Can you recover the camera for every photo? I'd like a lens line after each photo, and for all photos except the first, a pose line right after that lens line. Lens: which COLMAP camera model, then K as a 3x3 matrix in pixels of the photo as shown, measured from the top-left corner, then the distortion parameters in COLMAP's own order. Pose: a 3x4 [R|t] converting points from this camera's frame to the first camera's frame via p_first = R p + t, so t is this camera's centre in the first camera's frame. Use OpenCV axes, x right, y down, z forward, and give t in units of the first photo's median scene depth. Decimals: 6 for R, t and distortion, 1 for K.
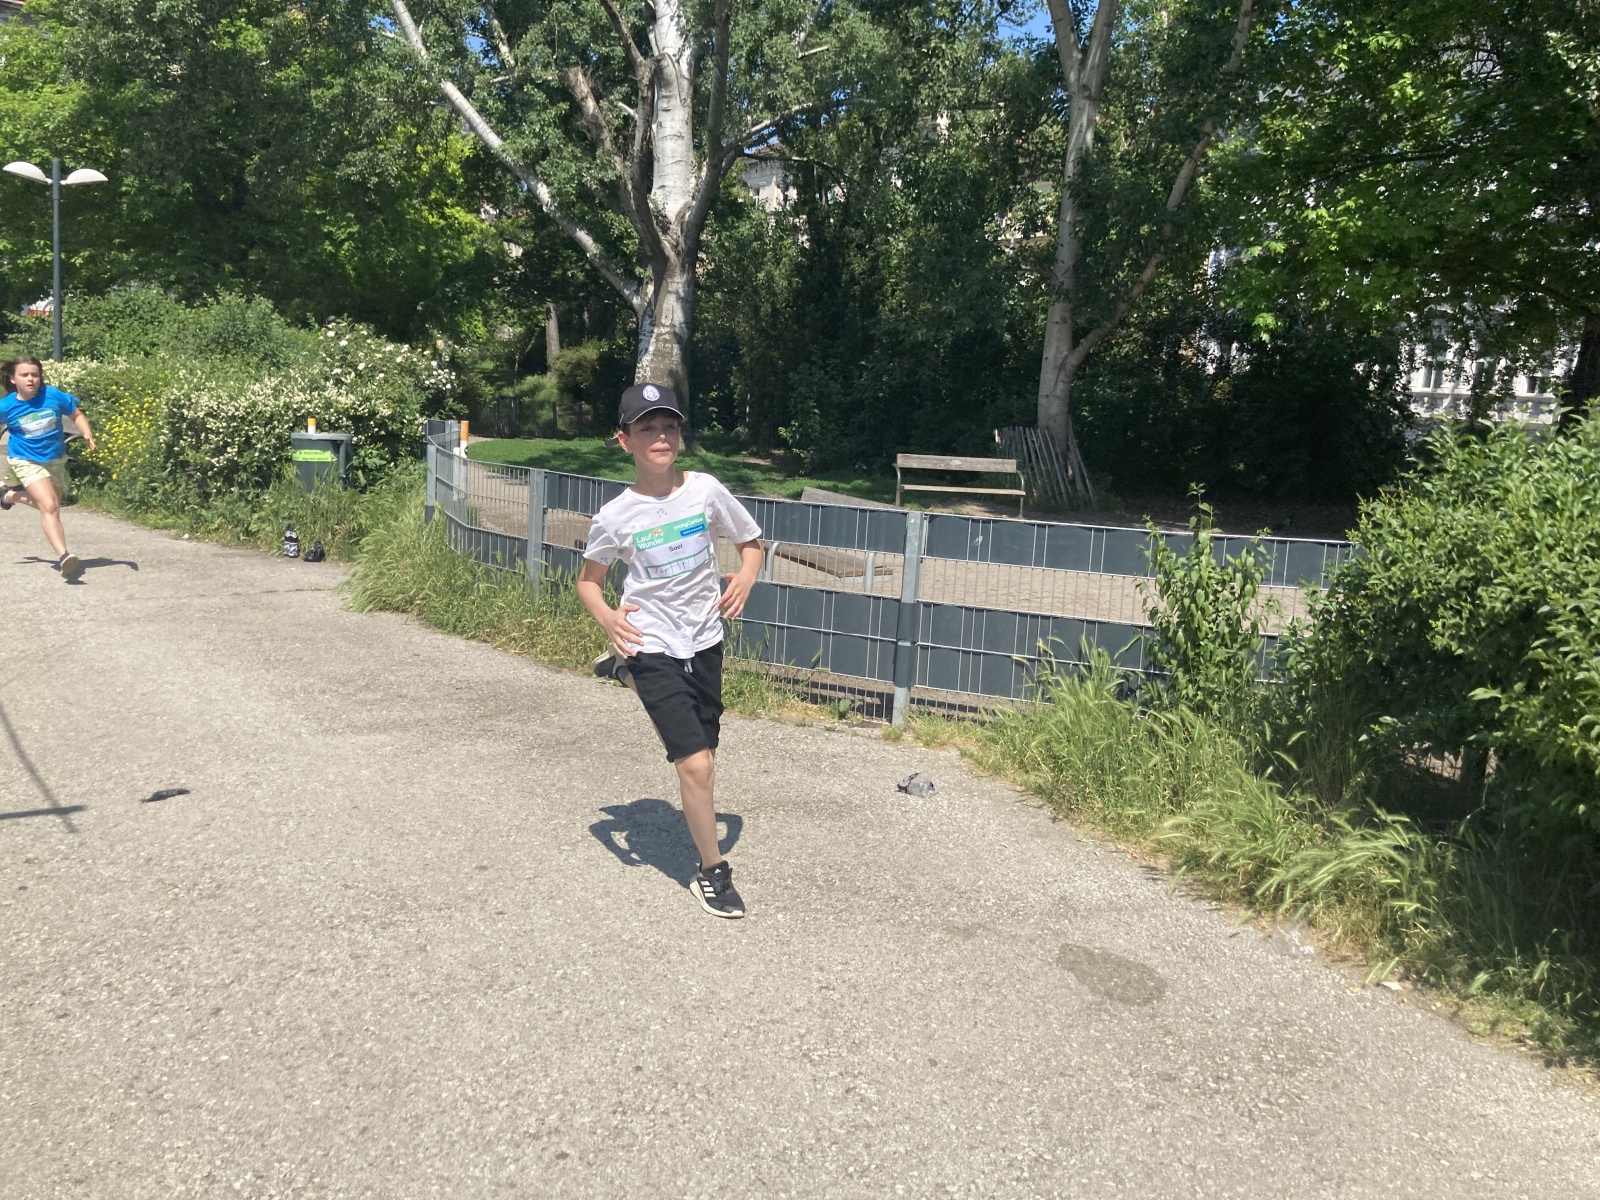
lens RADIAL K [[1347.7, 0, 797.4], [0, 1347.7, 542.9], [0, 0, 1]] dist [0.043194, -0.028819]
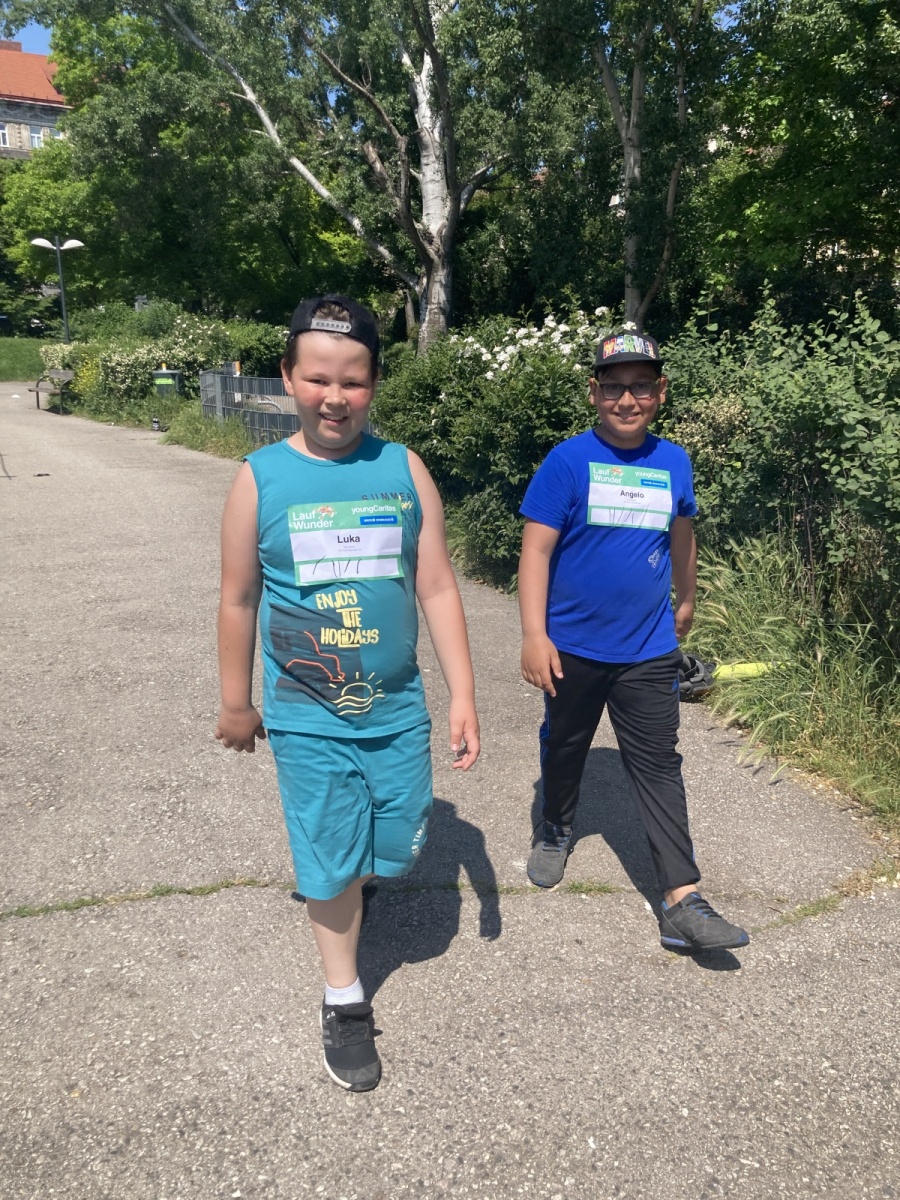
lens RADIAL K [[1010.8, 0, 468.3], [0, 1010.8, 556.2], [0, 0, 1]] dist [0.043194, -0.028819]
pose [[0.983160, -0.016843, -0.181967, 0.313545], [0.032845, 0.995815, 0.085283, 0.070153], [0.179769, -0.089824, 0.979599, -0.380636]]
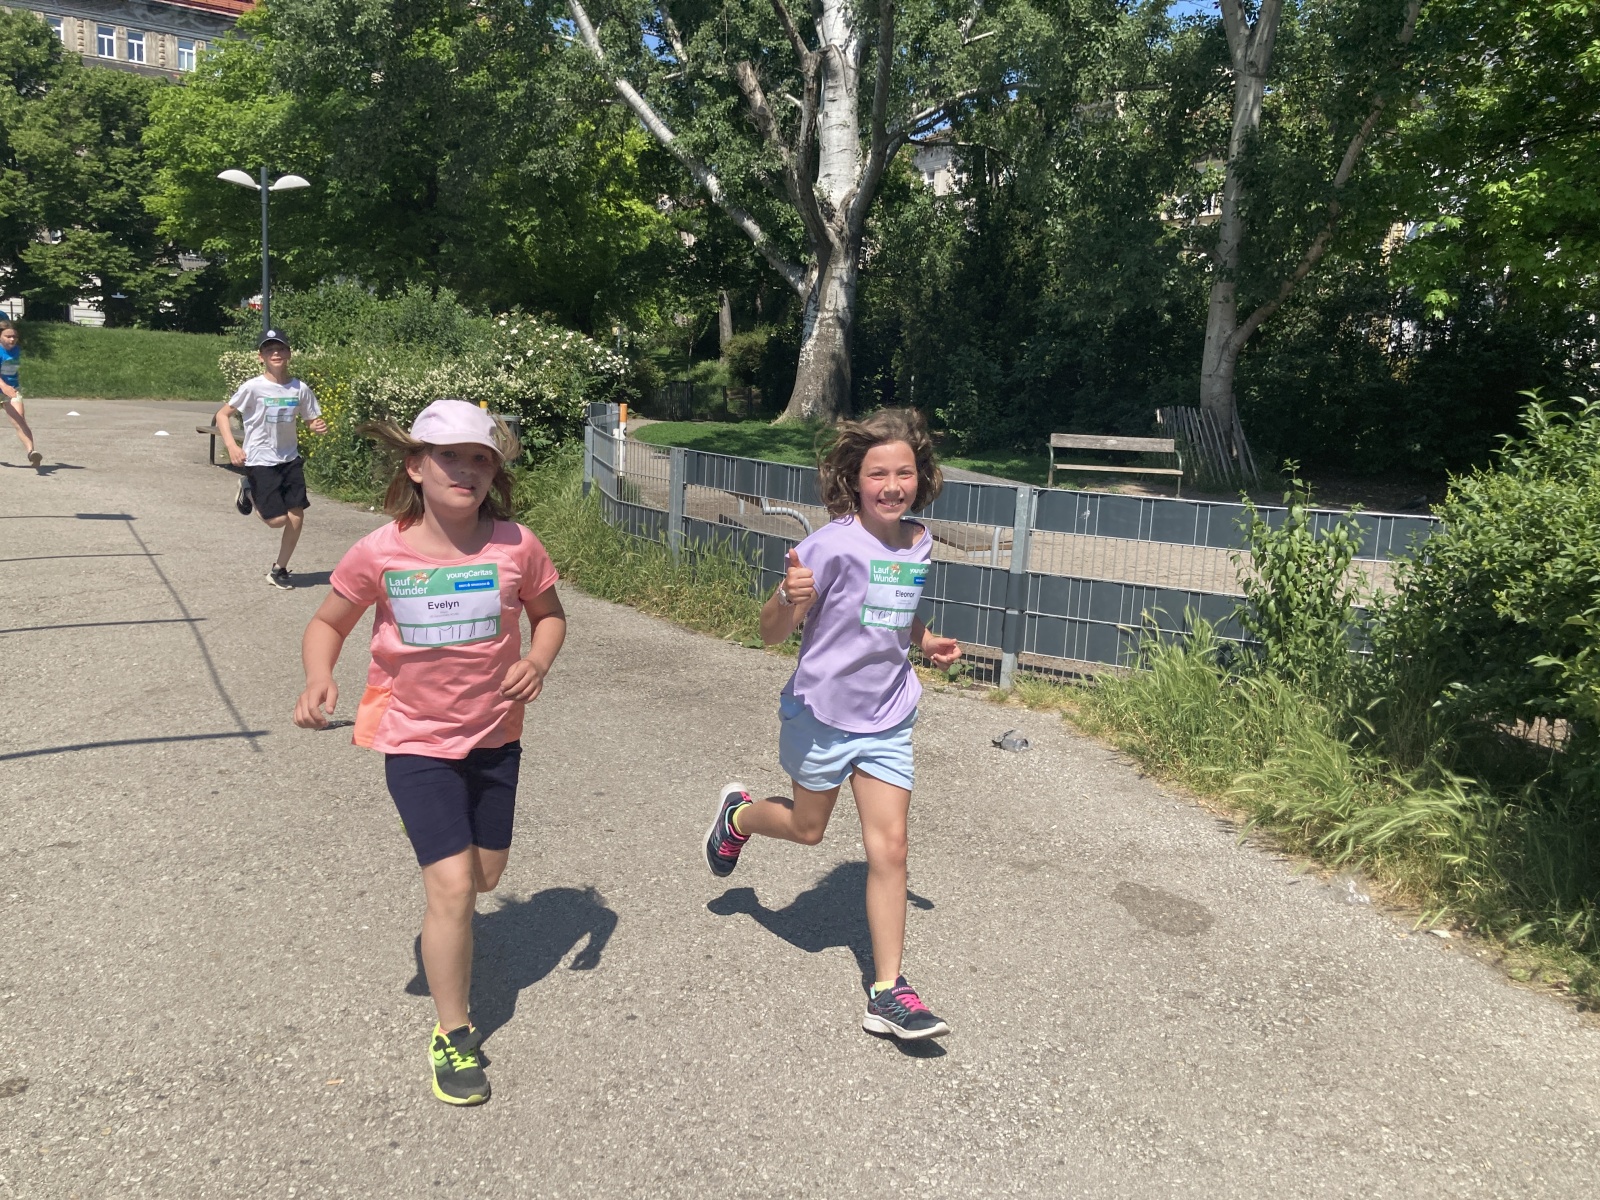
lens RADIAL K [[1347.7, 0, 805.6], [0, 1347.7, 519.6], [0, 0, 1]] dist [0.043194, -0.028819]
pose [[0.992417, 0.008252, -0.122640, 0.022951], [-0.008928, 0.999948, -0.004962, 0.004722], [0.122592, 0.006020, 0.992439, -0.029756]]
